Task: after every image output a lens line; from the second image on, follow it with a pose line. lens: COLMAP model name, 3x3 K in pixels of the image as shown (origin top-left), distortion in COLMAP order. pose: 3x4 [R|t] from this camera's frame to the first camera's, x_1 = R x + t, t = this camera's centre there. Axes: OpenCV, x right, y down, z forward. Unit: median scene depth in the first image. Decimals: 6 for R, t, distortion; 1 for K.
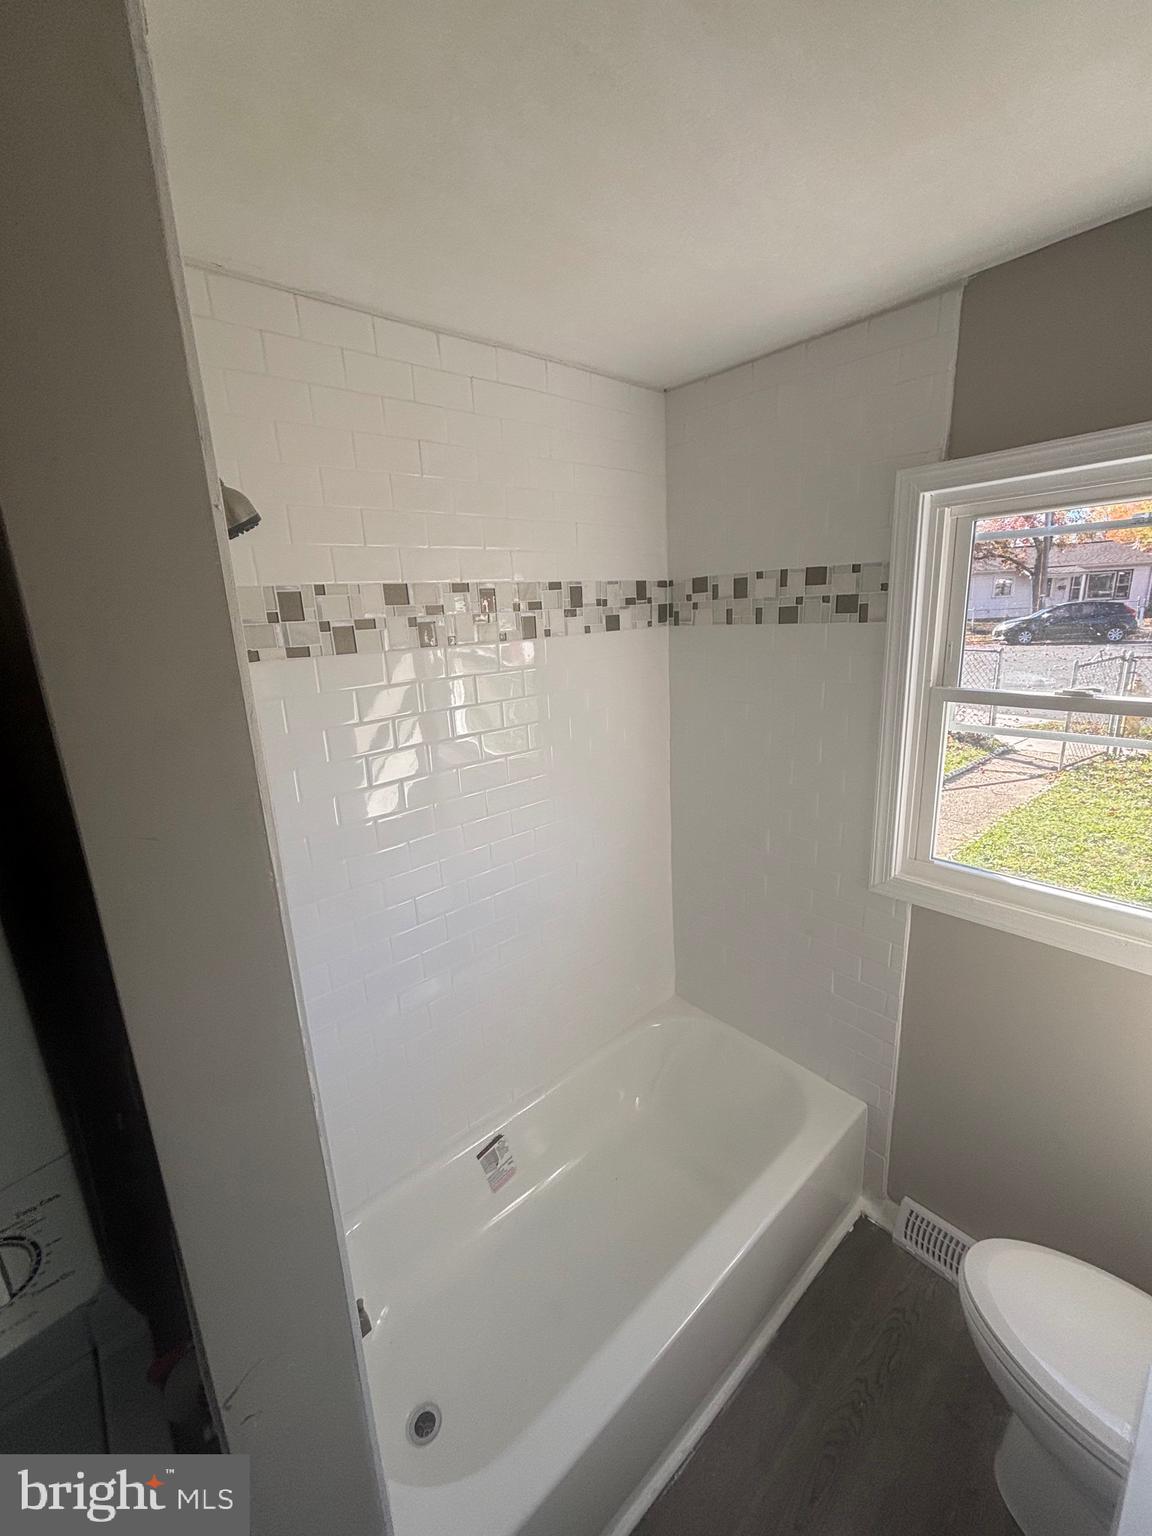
lens RADIAL K [[607.3, 0, 576.0], [0, 607.3, 768.0], [0, 0, 1]] dist [0.012649, -0.016487]
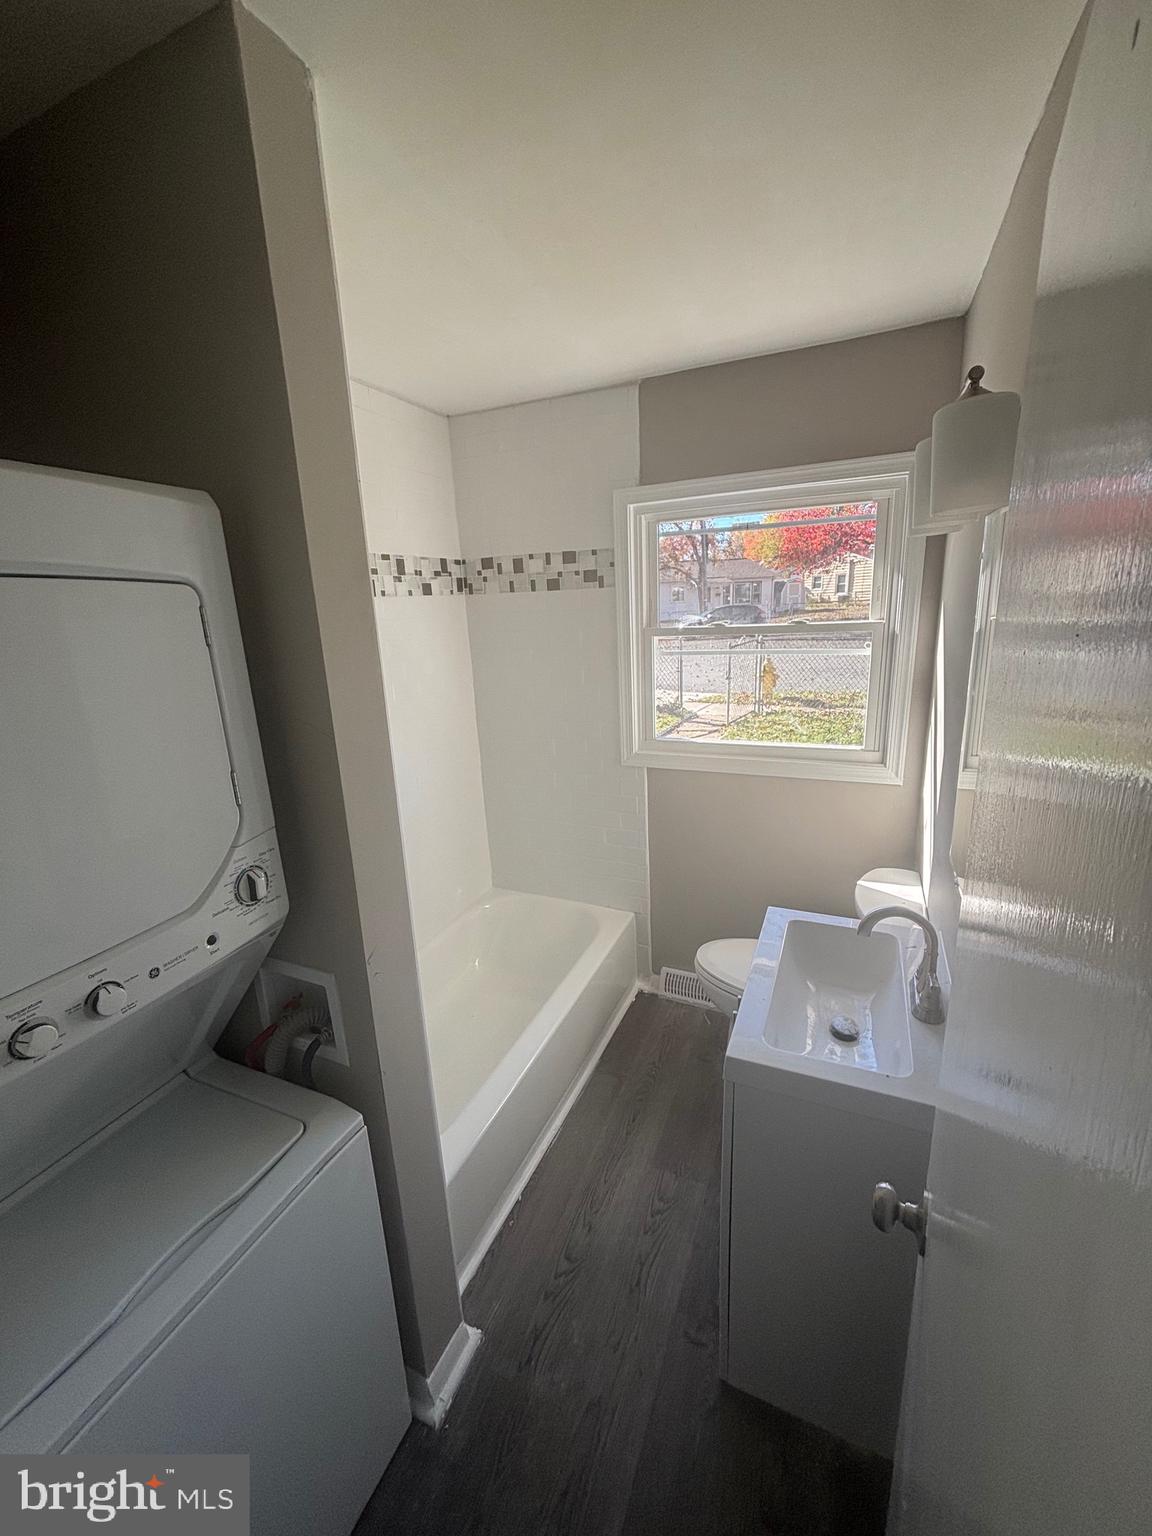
lens RADIAL K [[620.4, 0, 576.6], [0, 620.4, 768.8], [0, 0, 1]] dist [0.012173, -0.005184]
pose [[0.906660, -0.097439, 0.410455, -0.236042], [0.102900, 0.994653, 0.008825, 0.167673], [-0.409120, 0.034234, 0.911838, -0.337954]]
